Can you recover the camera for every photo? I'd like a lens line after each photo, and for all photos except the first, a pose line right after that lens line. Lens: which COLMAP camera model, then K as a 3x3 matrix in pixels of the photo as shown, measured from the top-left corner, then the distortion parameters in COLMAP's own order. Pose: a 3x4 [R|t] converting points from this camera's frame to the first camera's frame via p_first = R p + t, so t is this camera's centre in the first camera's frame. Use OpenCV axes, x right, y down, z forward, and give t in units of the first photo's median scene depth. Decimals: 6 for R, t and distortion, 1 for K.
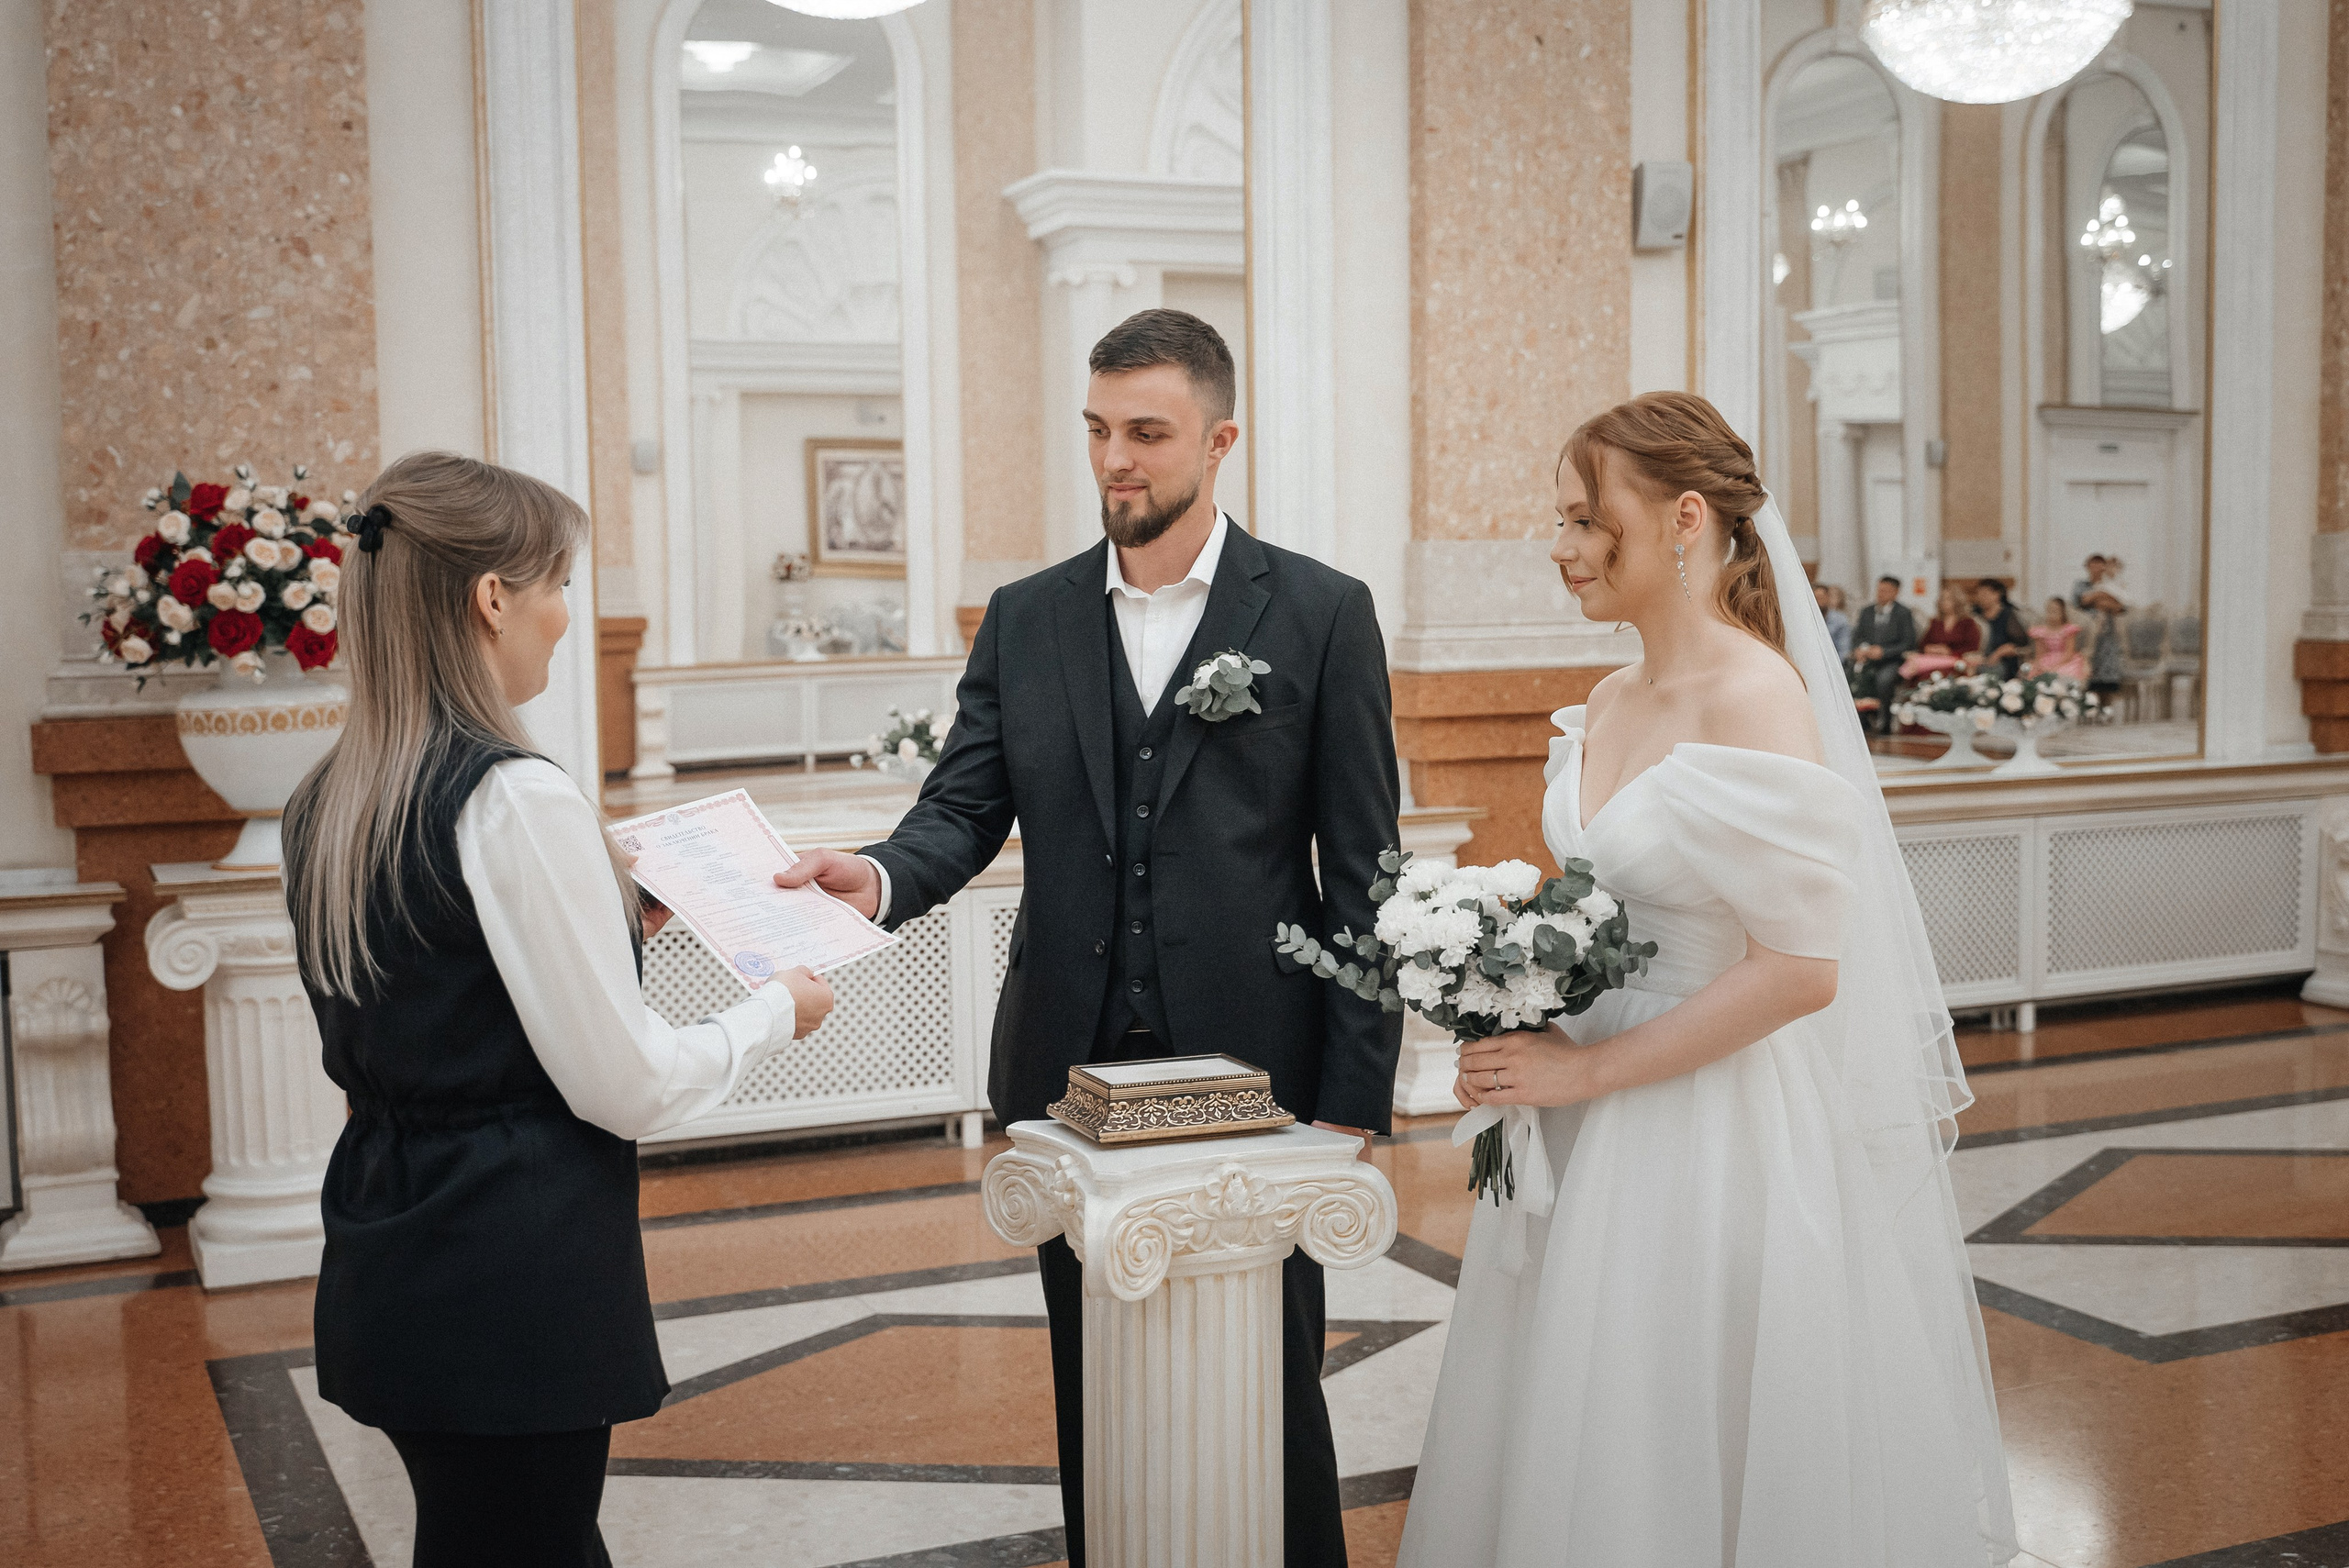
lens RADIAL K [[2672.1, 0, 1179.4], [0, 2672.1, 795.7], [0, 0, 1]] dist [0.003682, 0.000000]
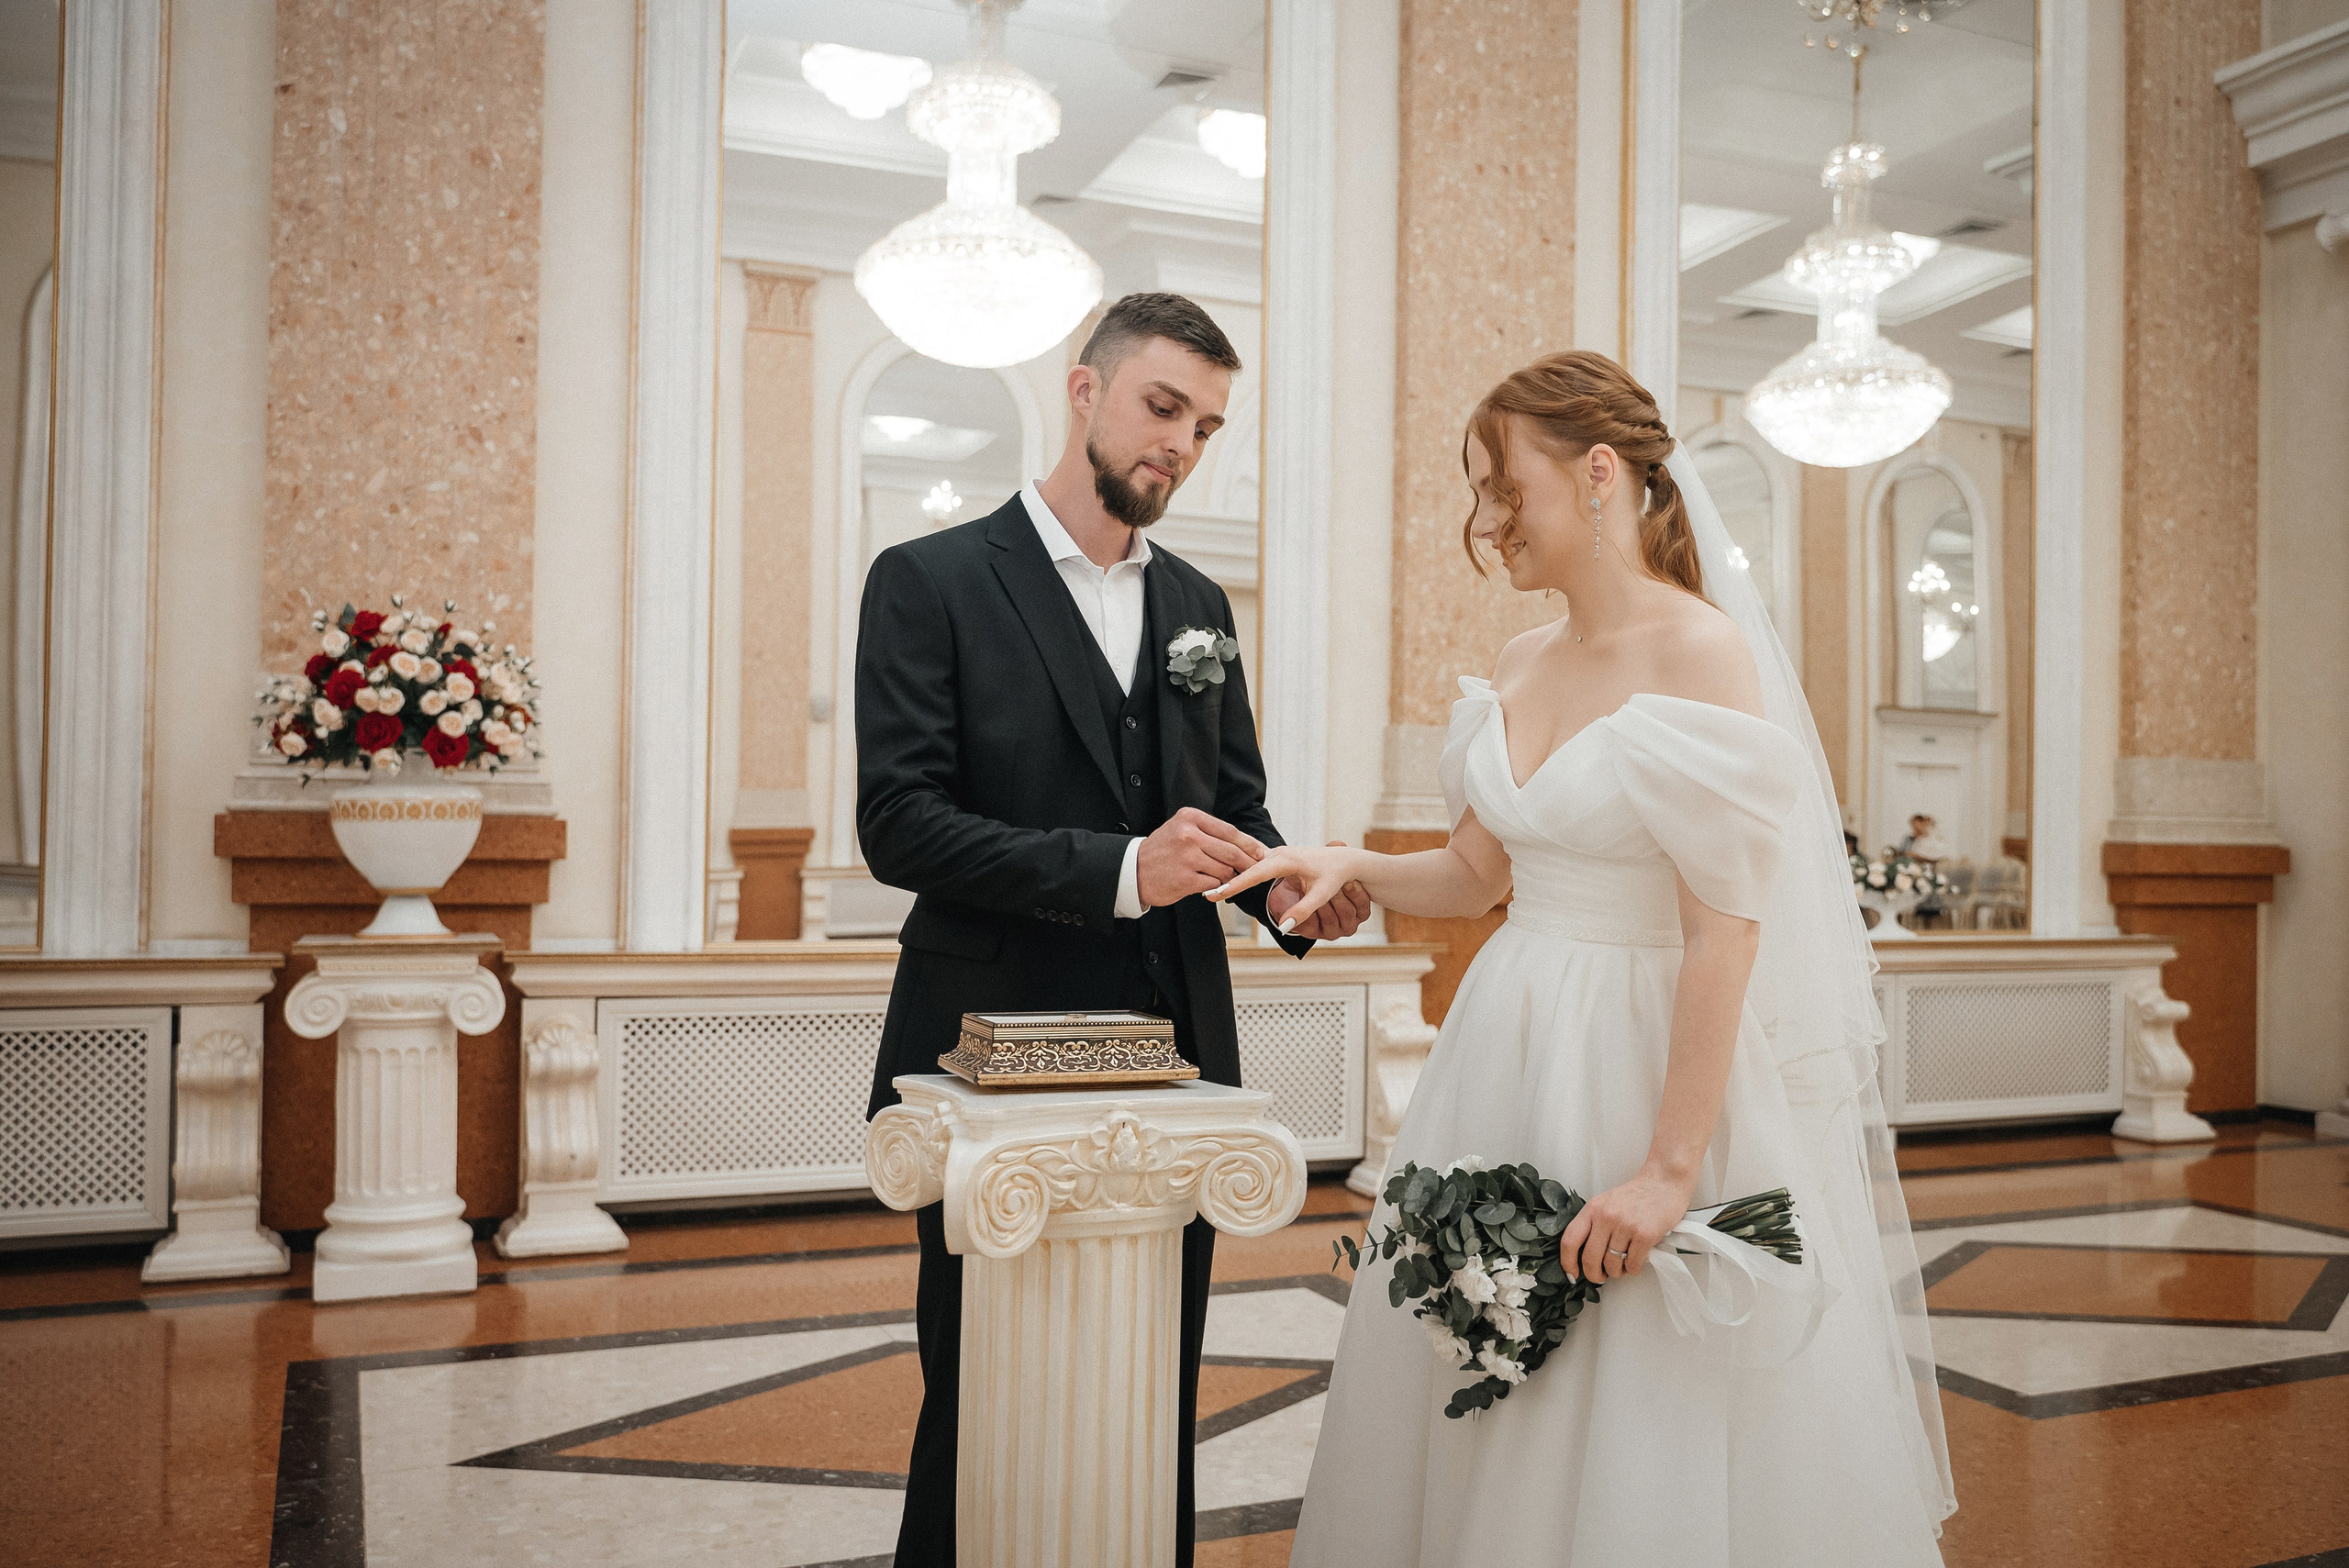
lens RADIAL K [[1955.5, 0, 1218.1], [0, 1955.5, 810.7], [0, 0, 1]] dist [0.004166, -0.010821]
pose [[0.999516, 0.029383, -0.010191, 0.022930], [-0.030230, 0.994875, -0.096488, 0.040779], [0.007304, 0.096749, 0.995282, 0.136533]]
